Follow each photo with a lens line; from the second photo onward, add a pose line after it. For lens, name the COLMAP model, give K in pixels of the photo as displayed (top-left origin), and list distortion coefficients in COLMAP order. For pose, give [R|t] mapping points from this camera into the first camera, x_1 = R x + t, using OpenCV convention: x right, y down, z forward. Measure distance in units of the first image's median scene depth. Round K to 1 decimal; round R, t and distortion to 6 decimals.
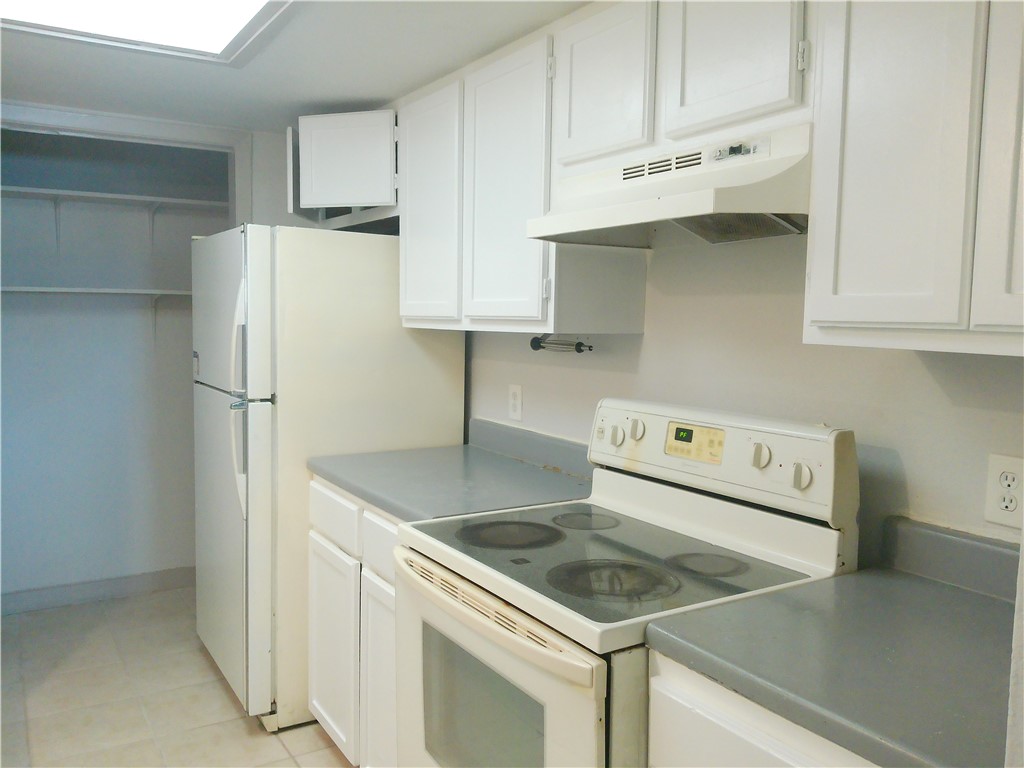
lens RADIAL K [[843.2, 0, 516.7], [0, 843.2, 381.4], [0, 0, 1]] dist [0.065237, -0.106350]
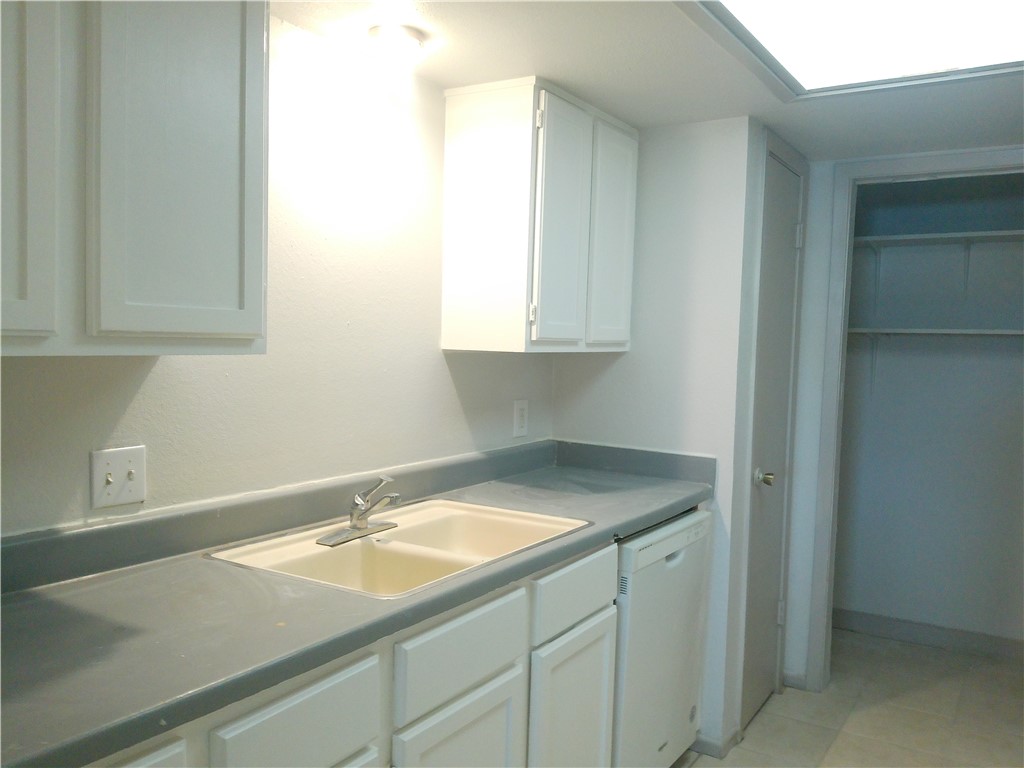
lens RADIAL K [[843.2, 0, 516.7], [0, 843.2, 381.4], [0, 0, 1]] dist [0.065237, -0.106350]
pose [[0.428851, 0.047852, -0.902107, 0.150184], [-0.098720, 0.995098, 0.005855, -0.003502], [0.897965, 0.086545, 0.431473, 0.105932]]
